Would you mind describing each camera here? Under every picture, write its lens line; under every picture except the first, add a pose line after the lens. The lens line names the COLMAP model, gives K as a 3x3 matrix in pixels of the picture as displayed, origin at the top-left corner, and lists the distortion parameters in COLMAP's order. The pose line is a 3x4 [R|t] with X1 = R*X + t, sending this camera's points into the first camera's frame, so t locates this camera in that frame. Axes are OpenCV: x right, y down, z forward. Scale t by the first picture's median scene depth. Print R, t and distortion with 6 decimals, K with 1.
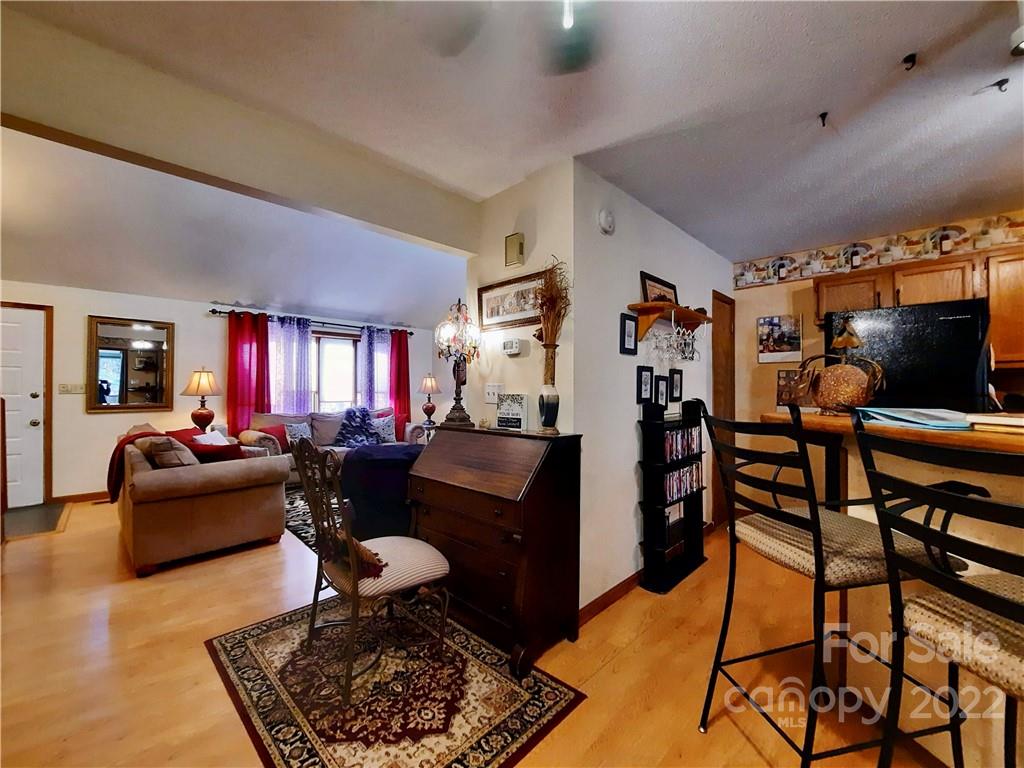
lens RADIAL K [[410.1, 0, 504.9], [0, 410.1, 385.1], [0, 0, 1]] dist [-0.012569, -0.000659]
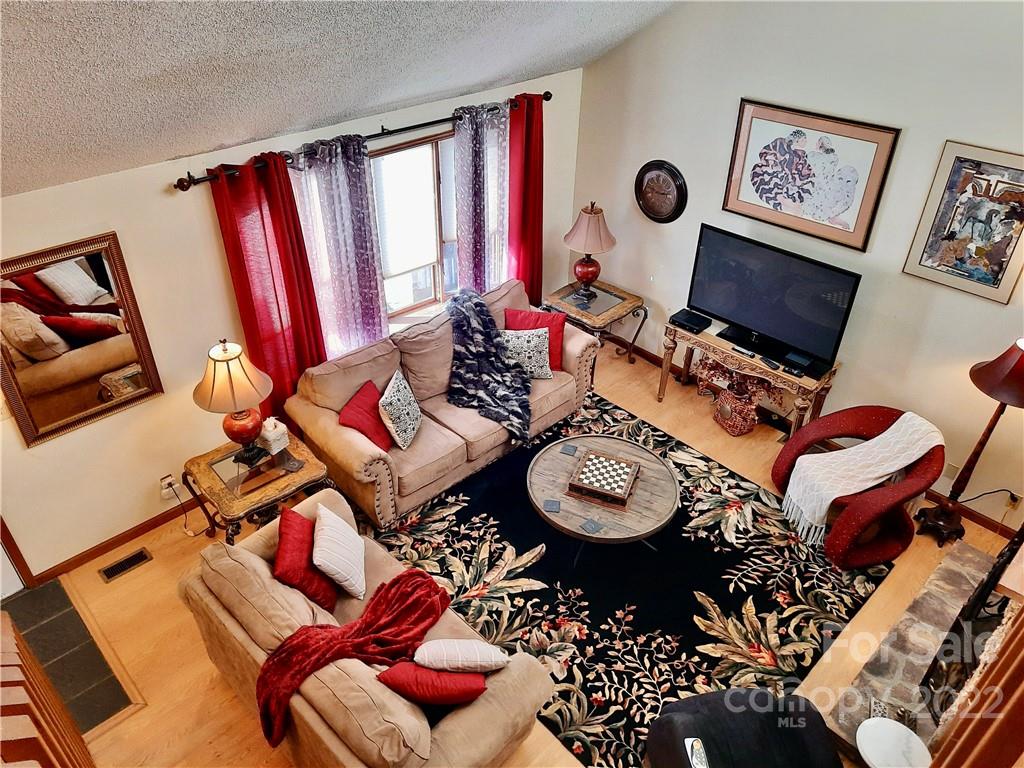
lens RADIAL K [[750.2, 0, 507.0], [0, 750.2, 382.6], [0, 0, 1]] dist [0.042080, -0.016282]
pose [[0.999844, 0.017641, 0.000653, -0.438258], [-0.014749, 0.814428, 0.580078, -0.564523], [0.009701, -0.579997, 0.814561, 0.272170]]
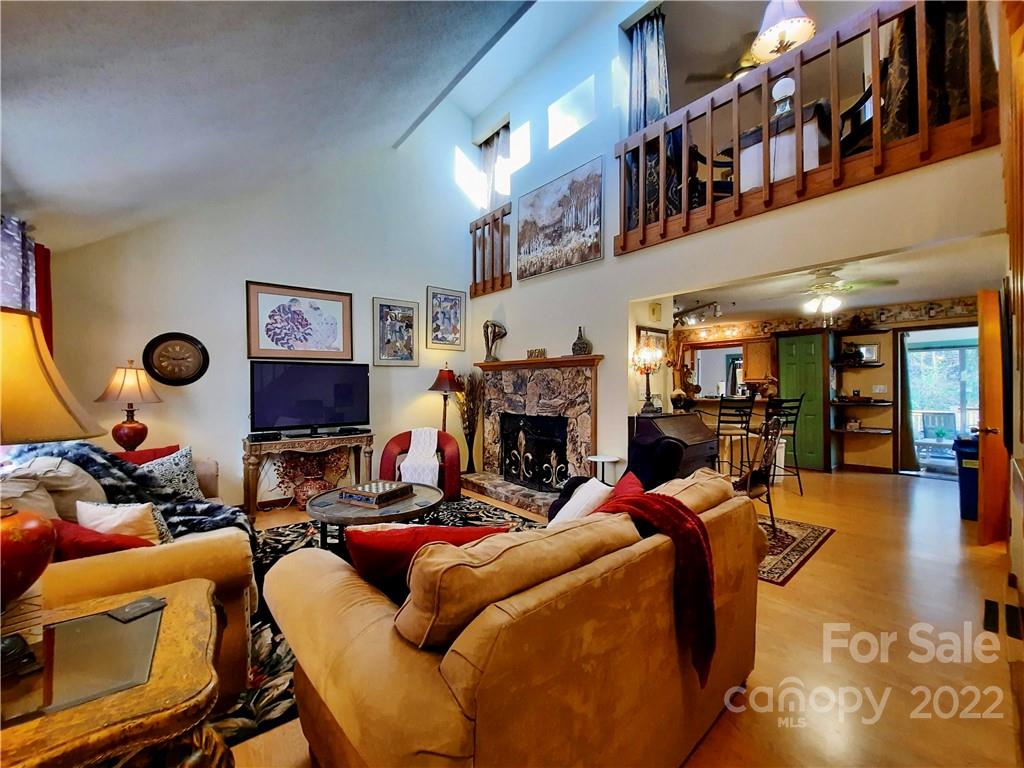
lens RADIAL K [[410.1, 0, 502.0], [0, 410.1, 383.3], [0, 0, 1]] dist [-0.012569, -0.000659]
pose [[0.100939, 0.012470, 0.994814, -0.965835], [-0.006907, 0.999906, -0.011833, 0.000847], [-0.994869, -0.005677, 0.101016, 0.803746]]
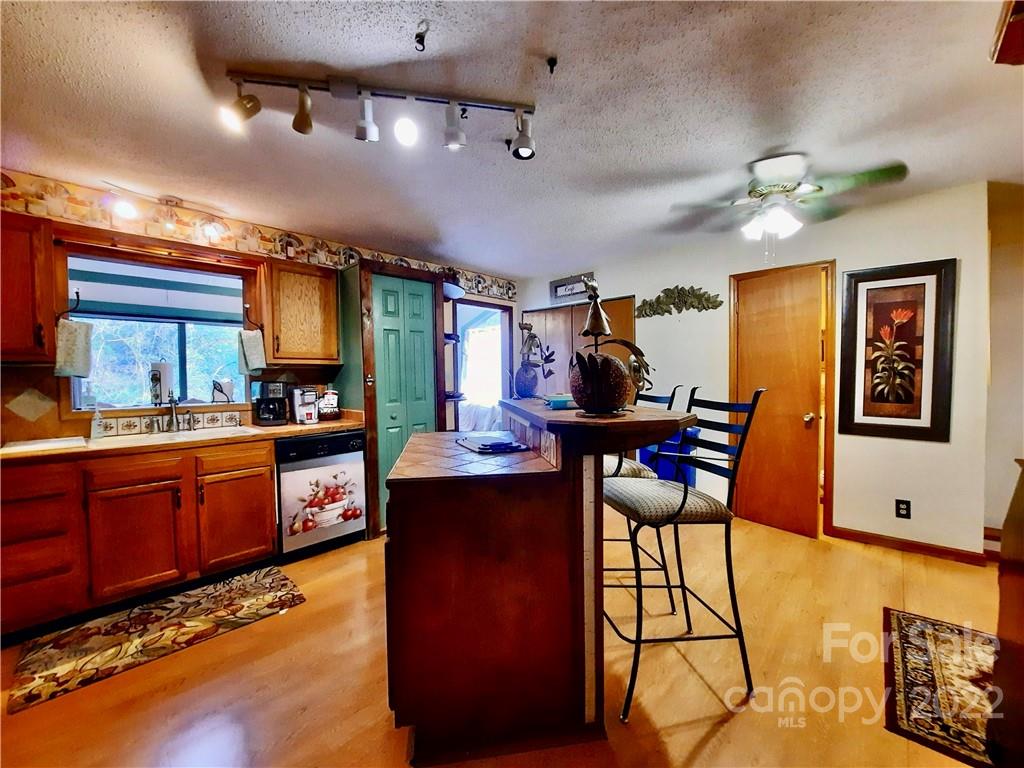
lens RADIAL K [[410.1, 0, 504.3], [0, 410.1, 382.6], [0, 0, 1]] dist [-0.012569, -0.000659]
pose [[-0.999847, 0.014983, -0.009068, 0.386772], [0.014910, 0.999857, 0.008032, 0.001795], [0.009187, 0.007896, -0.999927, 0.687465]]
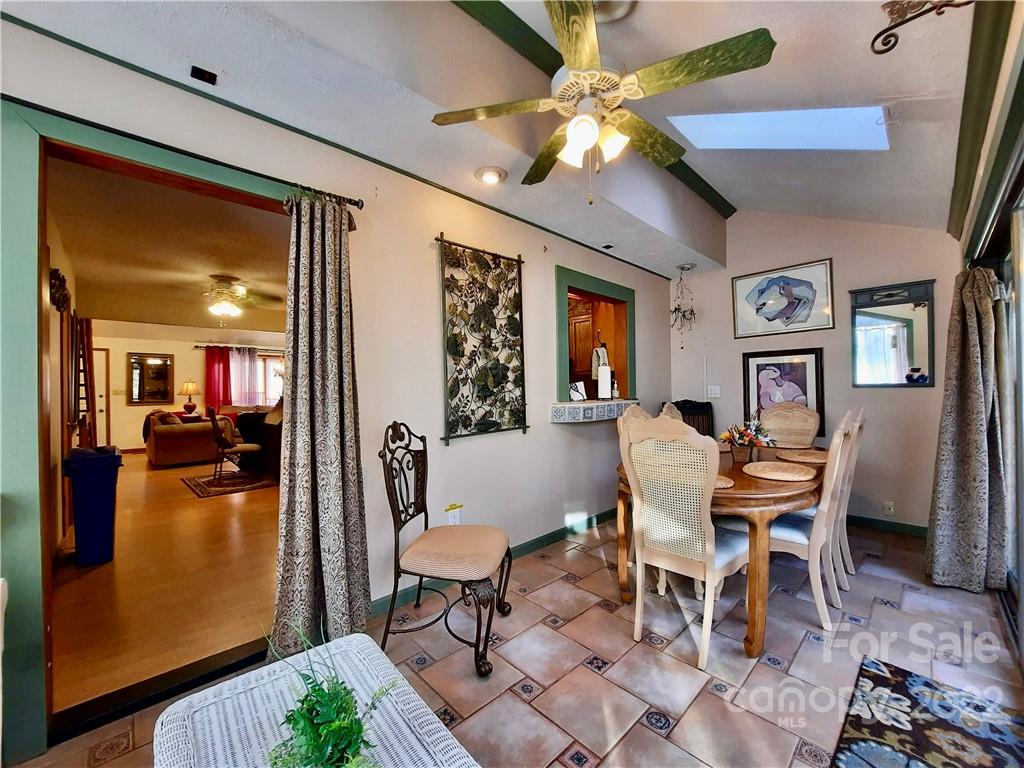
lens RADIAL K [[410.1, 0, 507.7], [0, 410.1, 386.9], [0, 0, 1]] dist [-0.012569, -0.000659]
pose [[0.999846, -0.014285, -0.010241, 0.740340], [0.014321, 0.999892, 0.003402, 0.004068], [0.010191, -0.003548, 0.999942, -0.851946]]
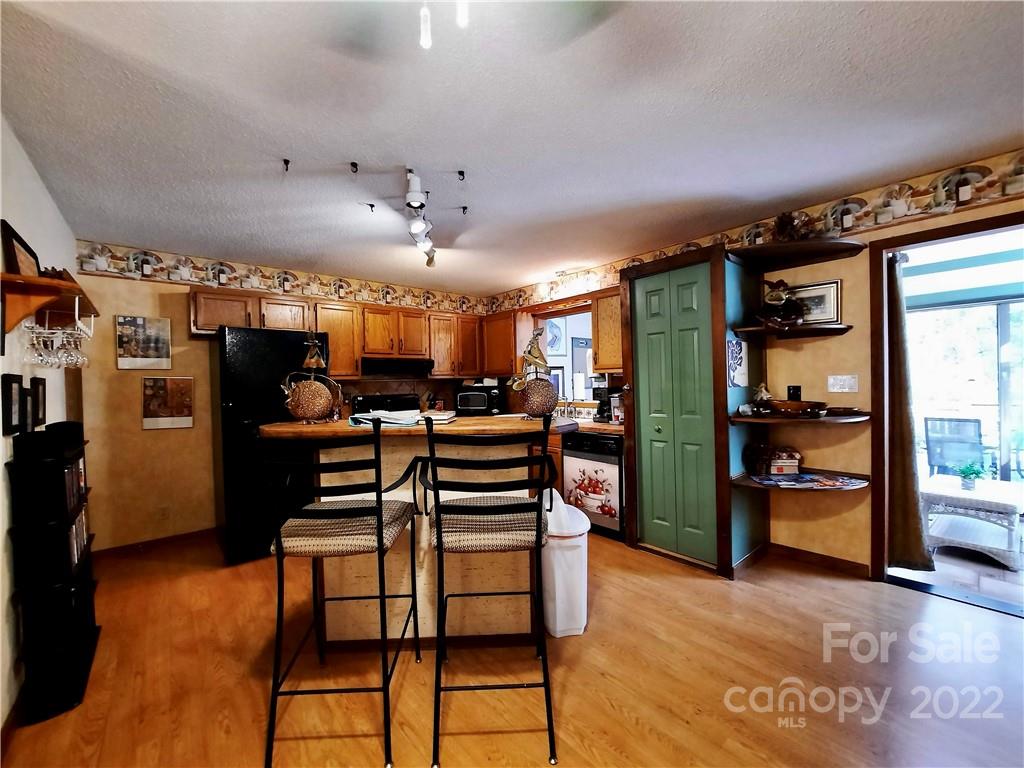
lens RADIAL K [[410.1, 0, 504.0], [0, 410.1, 383.9], [0, 0, 1]] dist [-0.012569, -0.000659]
pose [[0.095709, -0.006669, 0.995387, -0.124553], [0.013394, 0.999896, 0.005411, -0.015368], [-0.995319, 0.012814, 0.095789, 0.114923]]
